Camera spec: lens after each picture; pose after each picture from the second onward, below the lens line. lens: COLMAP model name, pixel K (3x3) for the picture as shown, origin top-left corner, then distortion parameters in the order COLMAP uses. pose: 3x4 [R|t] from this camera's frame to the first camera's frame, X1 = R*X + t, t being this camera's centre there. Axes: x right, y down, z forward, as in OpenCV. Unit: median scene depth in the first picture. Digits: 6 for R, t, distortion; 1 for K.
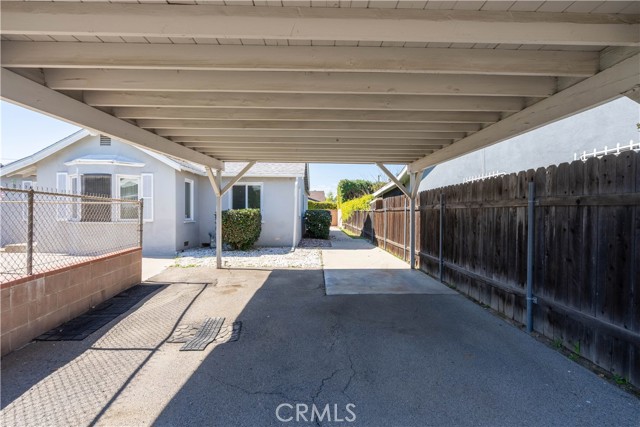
lens RADIAL K [[296.3, 0, 326.6], [0, 296.3, 212.4], [0, 0, 1]] dist [0.012304, 0.000184]
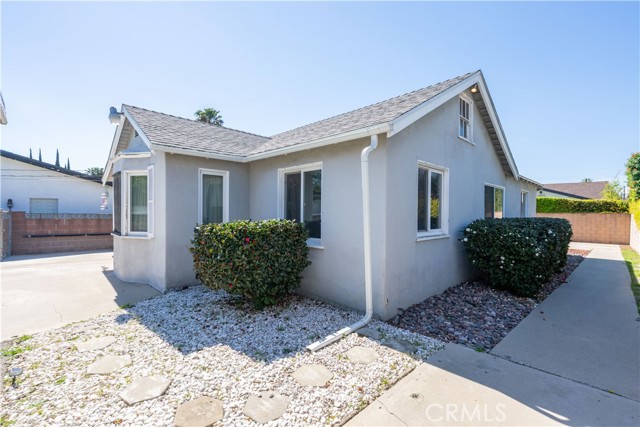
lens RADIAL K [[296.3, 0, 326.6], [0, 296.3, 212.4], [0, 0, 1]] dist [0.012304, 0.000184]
pose [[0.697441, 0.003872, -0.716632, 0.119795], [-0.005342, 0.999986, 0.000205, -0.022482], [0.716622, 0.003685, 0.697452, 0.679926]]
